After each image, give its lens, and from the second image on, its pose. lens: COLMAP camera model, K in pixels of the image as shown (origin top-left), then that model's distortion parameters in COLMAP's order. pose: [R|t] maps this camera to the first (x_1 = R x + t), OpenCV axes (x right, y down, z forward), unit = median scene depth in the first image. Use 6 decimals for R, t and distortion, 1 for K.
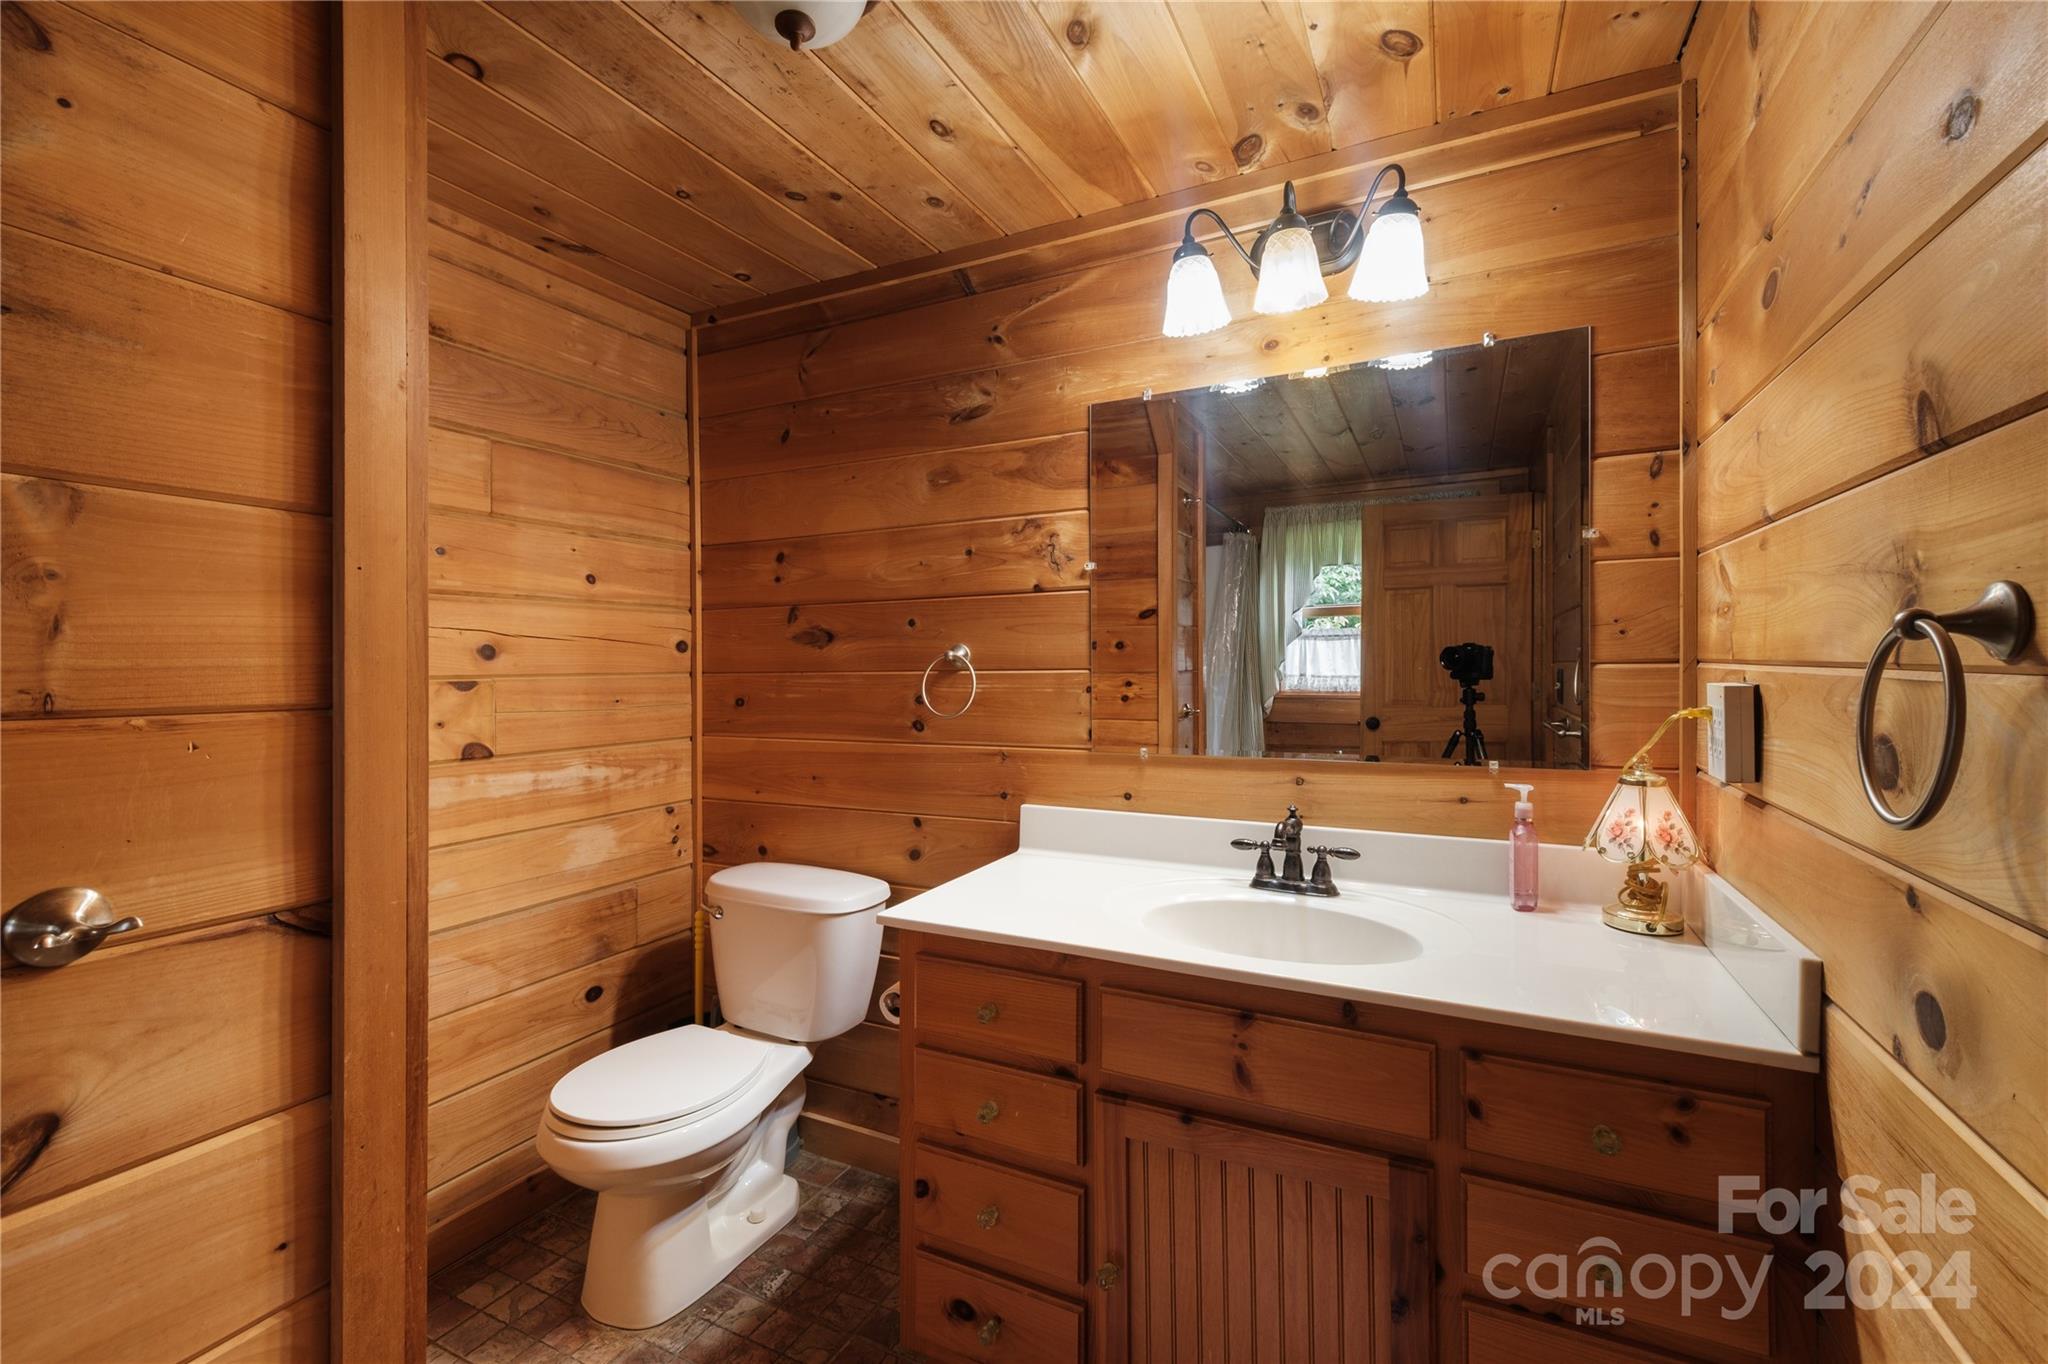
lens RADIAL K [[871.9, 0, 1030.4], [0, 871.9, 660.4], [0, 0, 1]] dist [0.042952, -0.026113]
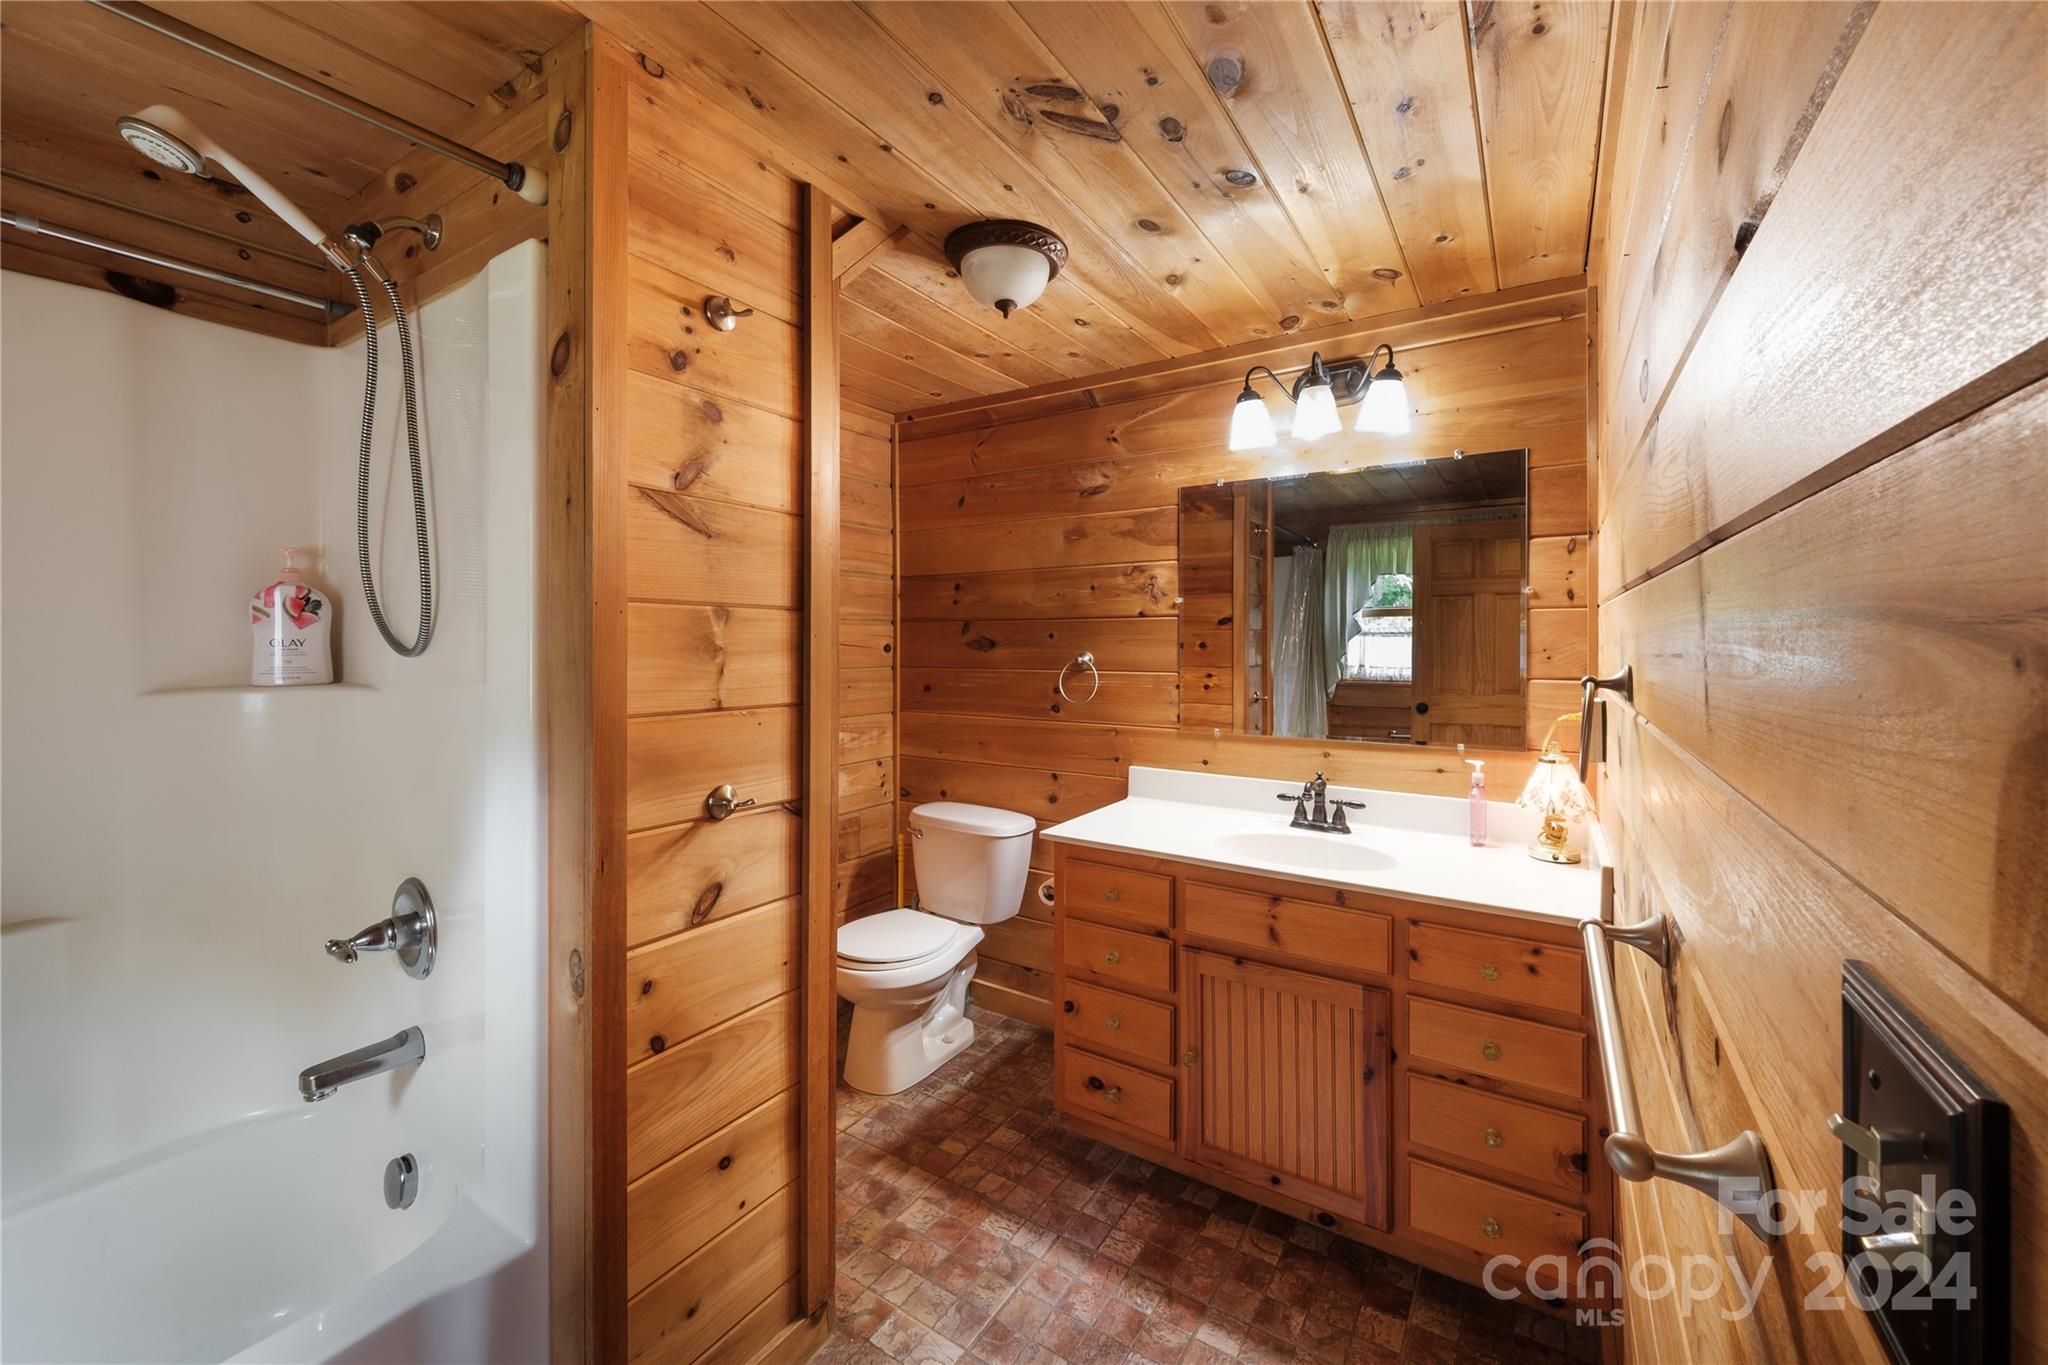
lens RADIAL K [[799.4, 0, 1023.1], [0, 799.4, 622.2], [0, 0, 1]] dist [0.023353, -0.000059]
pose [[0.992251, 0.005864, -0.124113, -0.025617], [-0.008289, 0.999784, -0.019034, -0.050716], [0.123975, 0.019915, 0.992085, -0.376281]]
